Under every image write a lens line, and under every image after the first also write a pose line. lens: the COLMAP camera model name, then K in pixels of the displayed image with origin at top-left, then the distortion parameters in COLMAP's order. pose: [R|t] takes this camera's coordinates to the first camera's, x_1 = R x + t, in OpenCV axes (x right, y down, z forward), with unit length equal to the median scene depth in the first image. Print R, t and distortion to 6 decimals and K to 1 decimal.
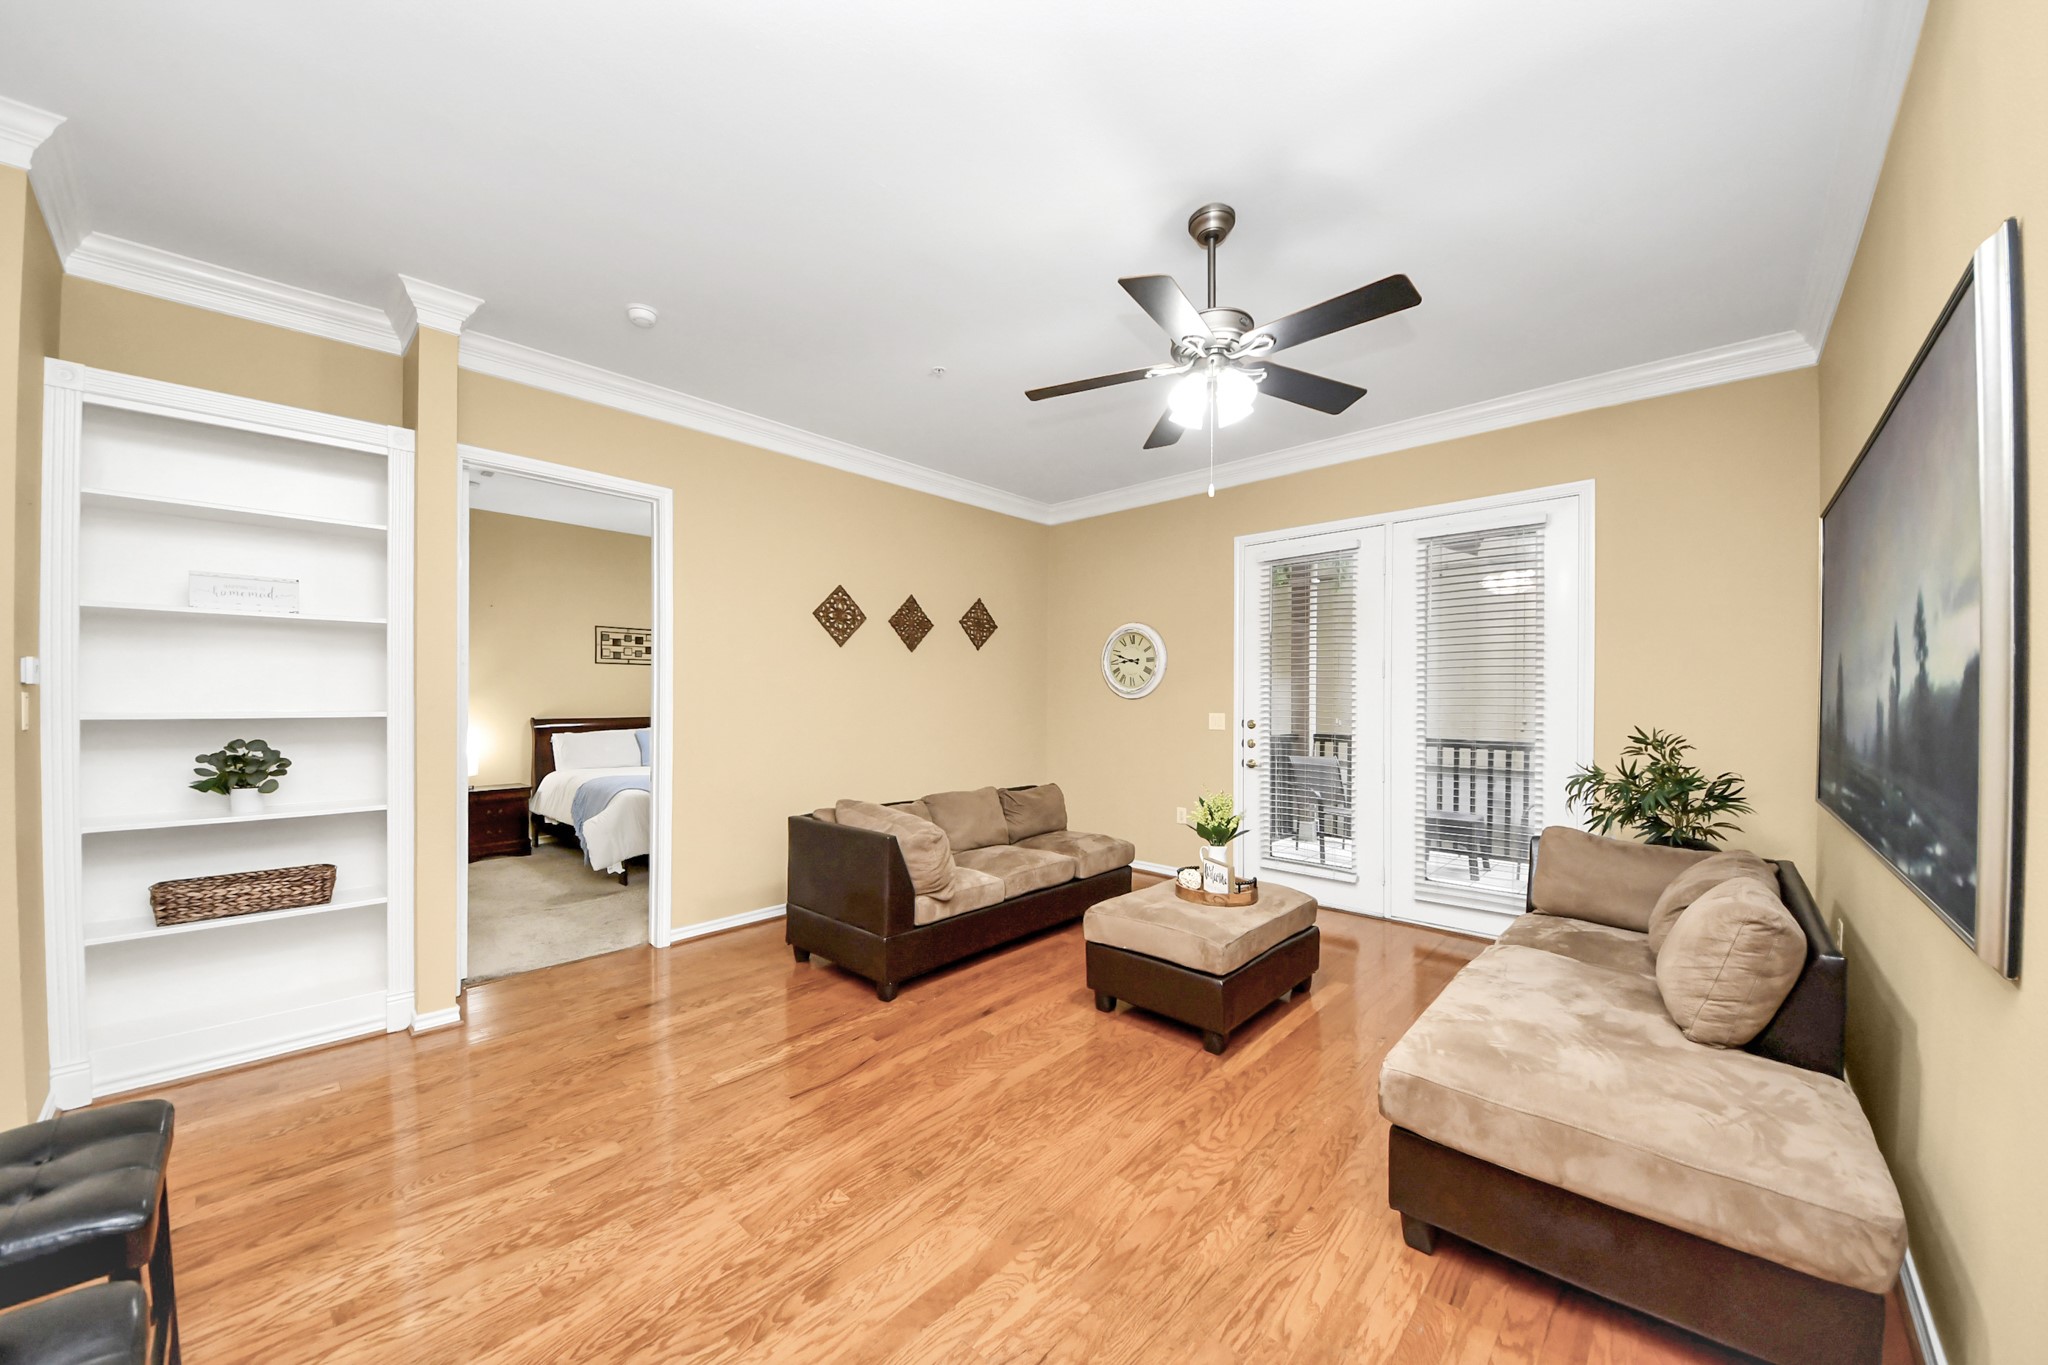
lens RADIAL K [[736.4, 0, 1009.5], [0, 736.4, 691.6], [0, 0, 1]] dist [0.018930, -0.010786]
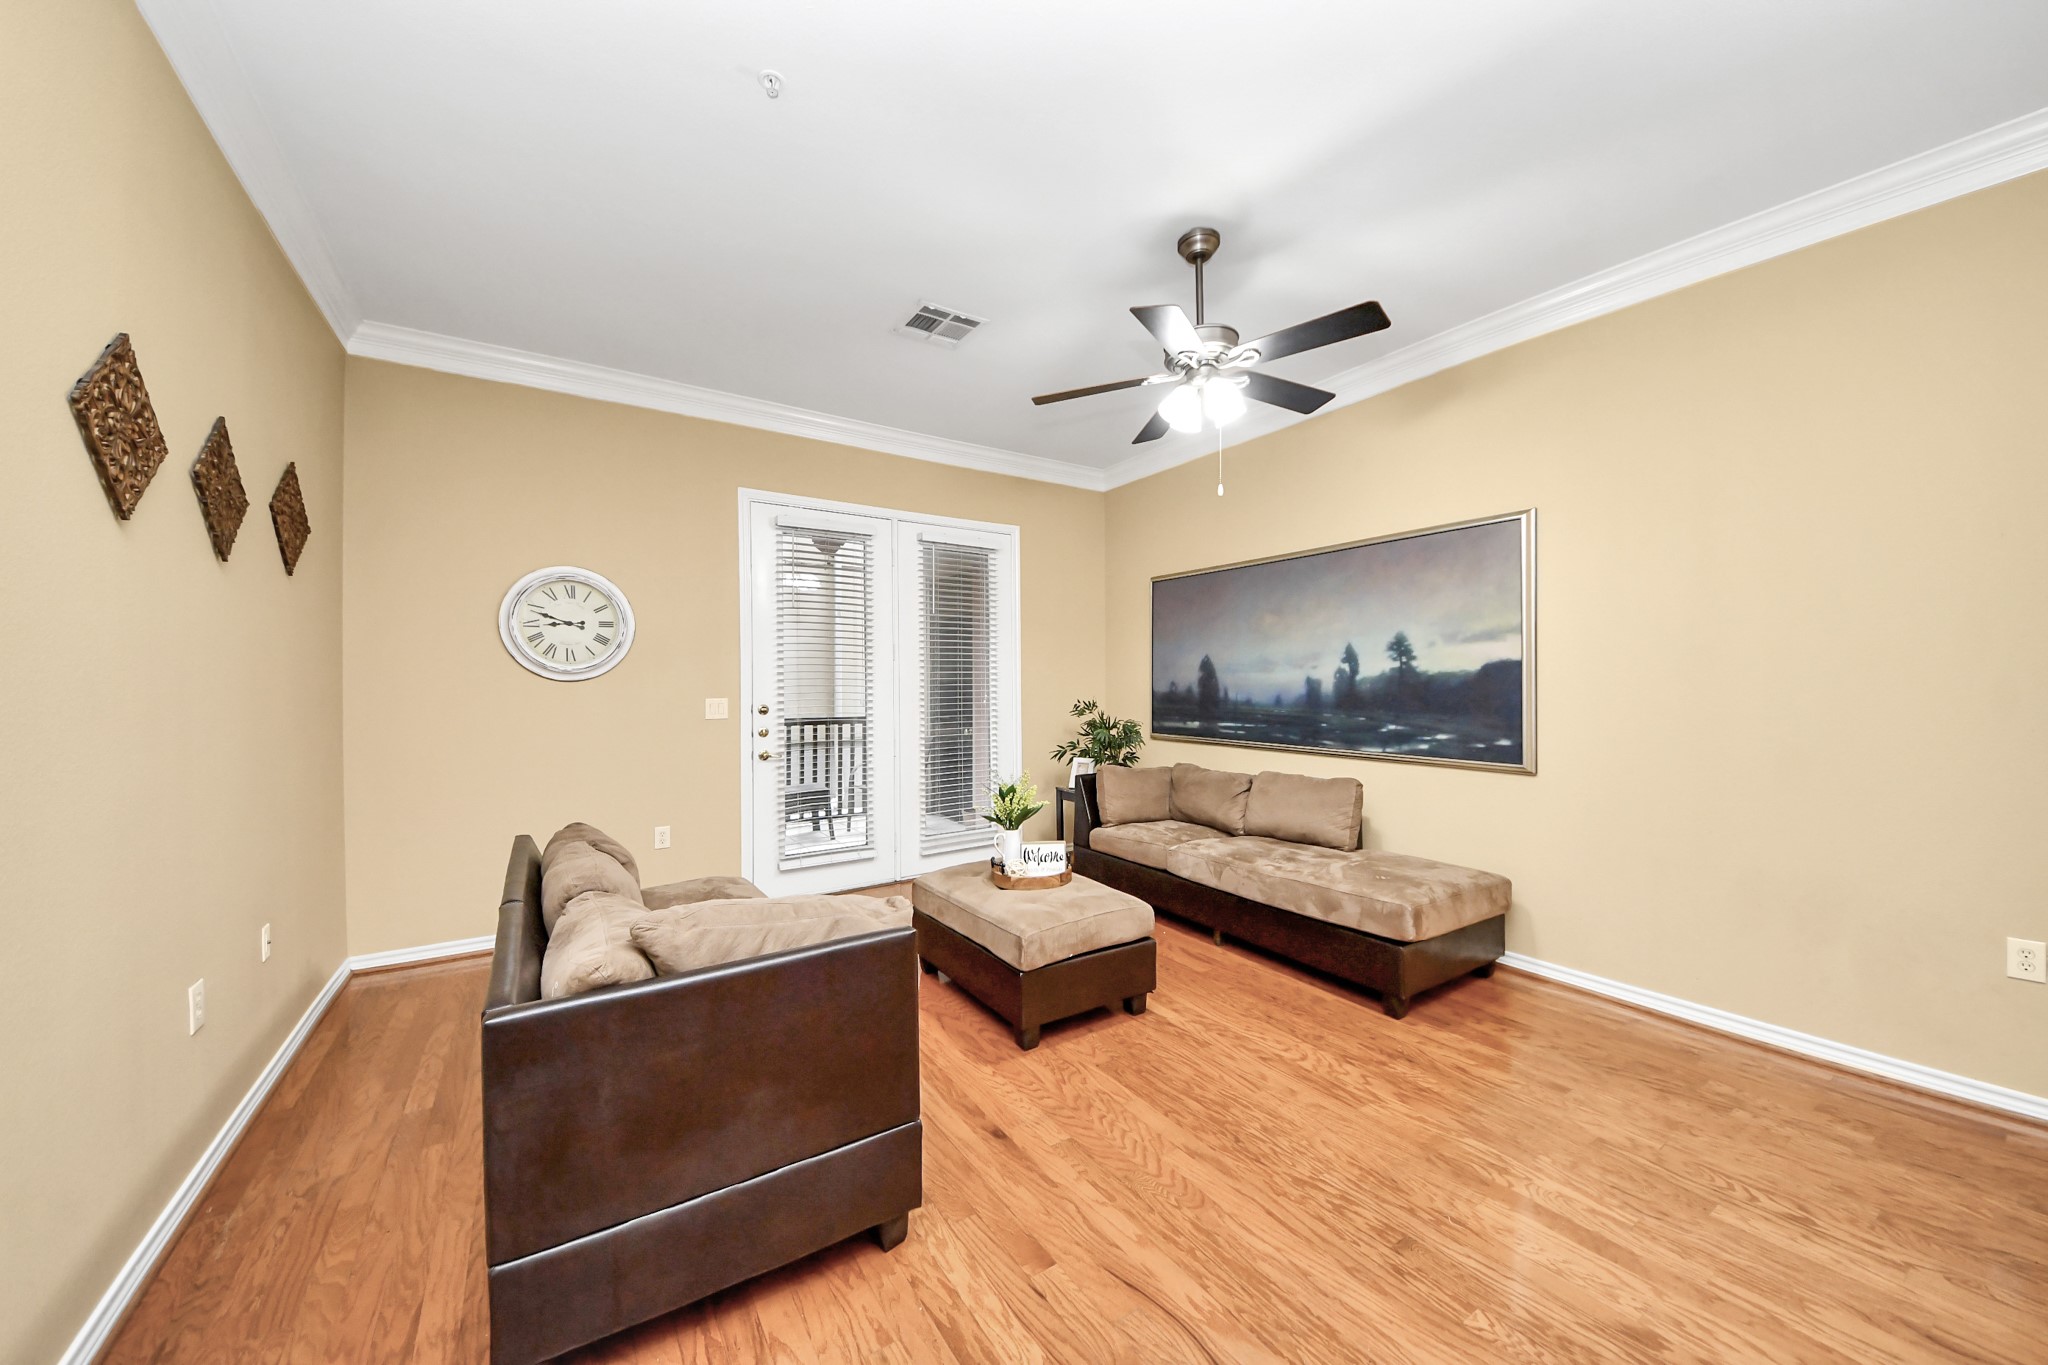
lens RADIAL K [[728.9, 0, 1024.0], [0, 728.9, 682.5], [0, 0, 1]] dist [0.065328, -0.036635]
pose [[0.231388, -0.004933, 0.972849, -0.690677], [-0.003774, 0.999975, 0.005968, 0.009571], [-0.972854, -0.005052, 0.231364, 0.812646]]
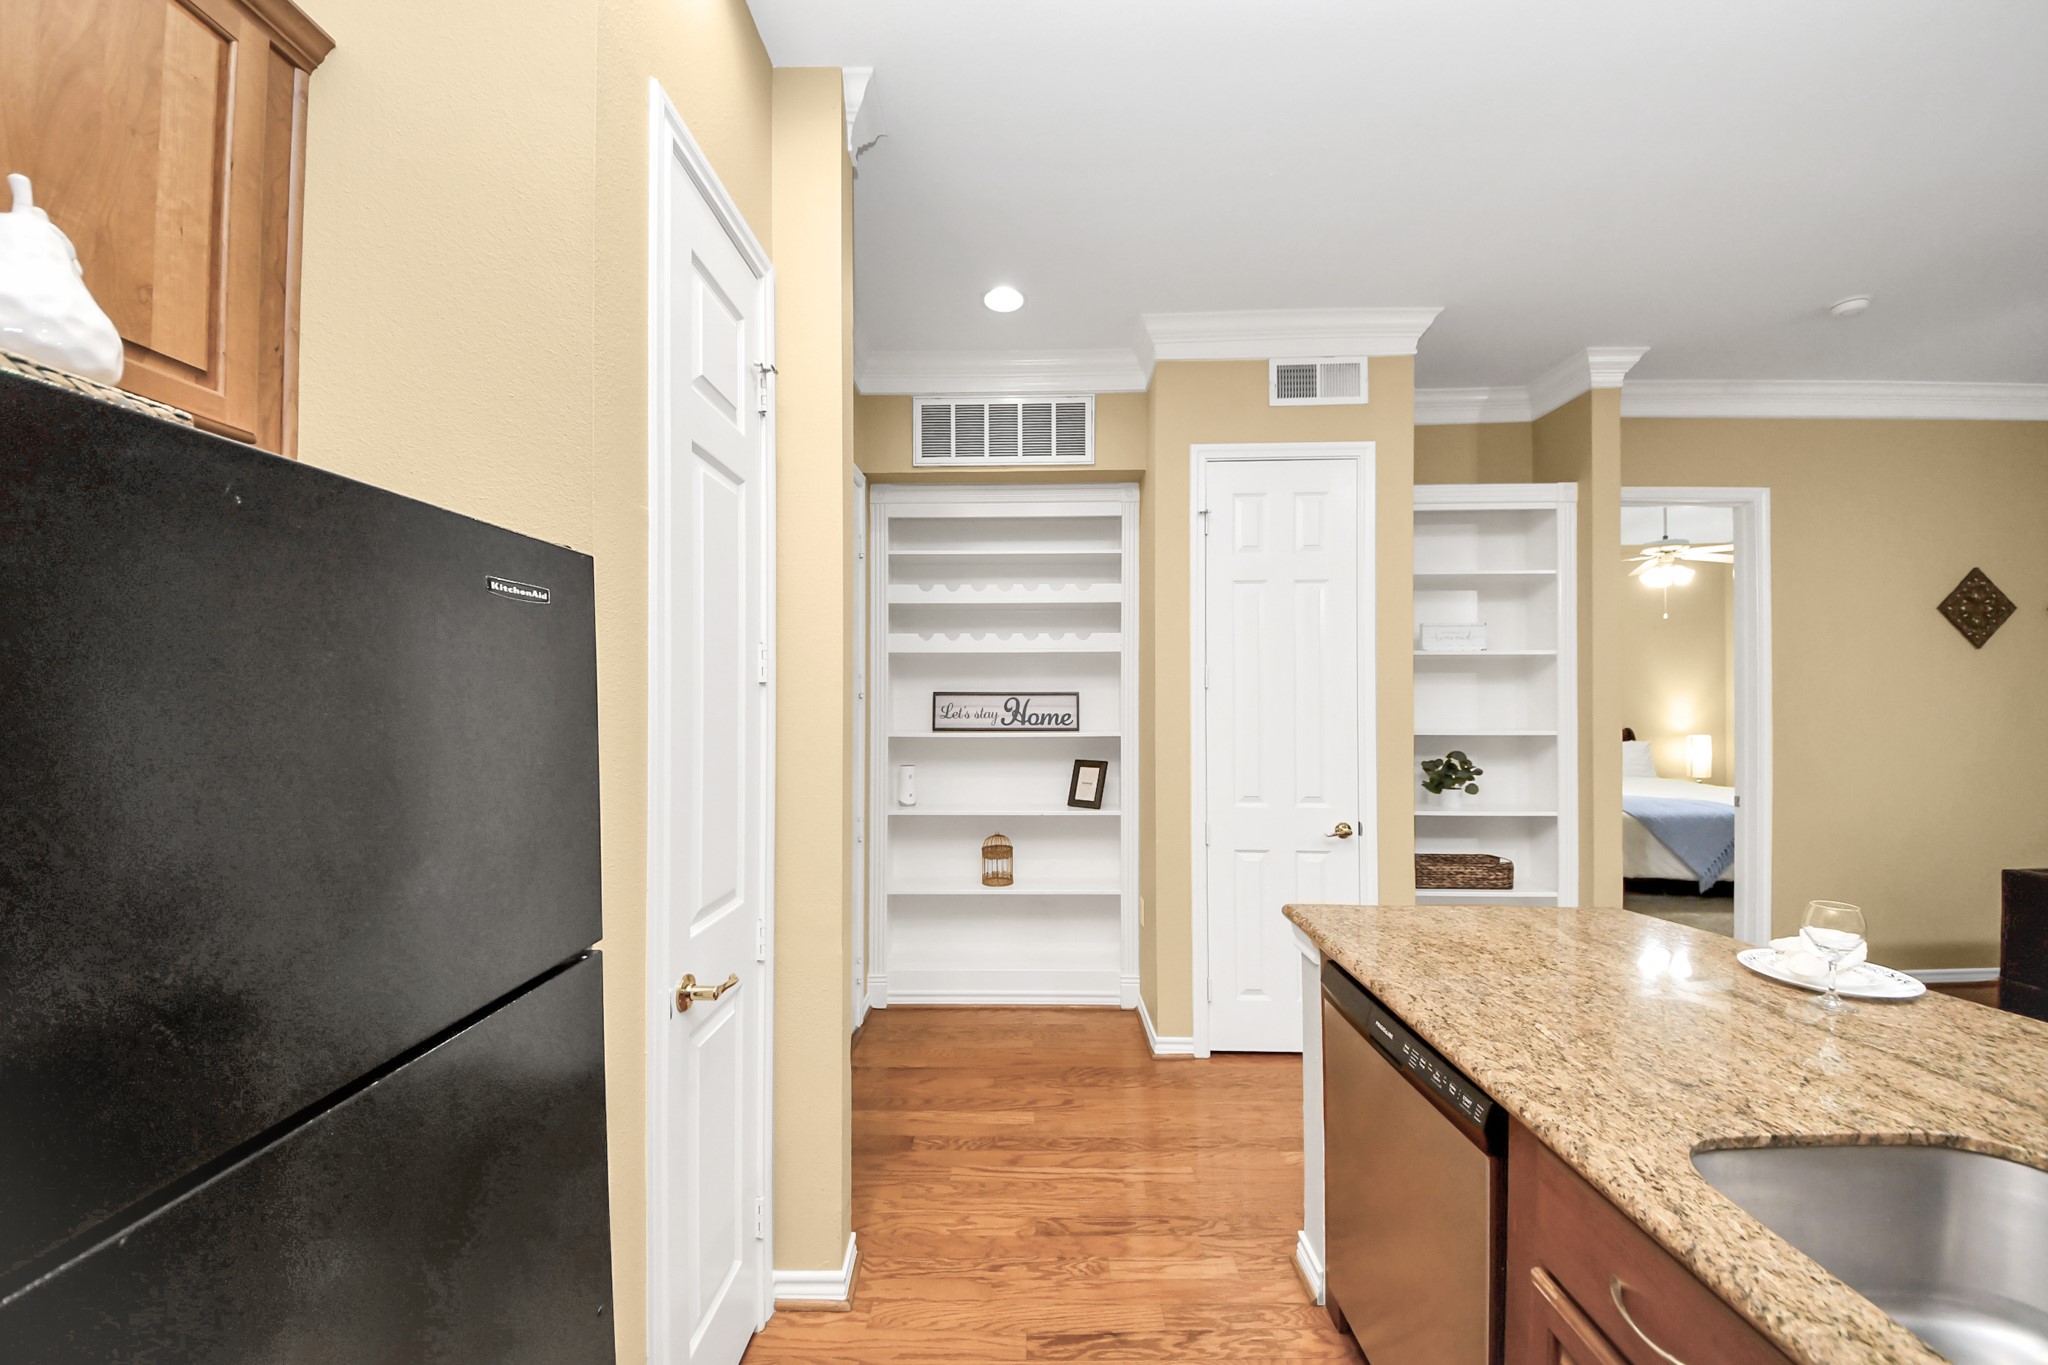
lens RADIAL K [[729.0, 0, 1016.7], [0, 729.0, 694.7], [0, 0, 1]] dist [0.046694, -0.028416]
pose [[0.664712, -0.010775, -0.747022, -0.501485], [0.010019, 0.999935, -0.005508, -0.029617], [0.747033, -0.003824, 0.664776, -0.357967]]
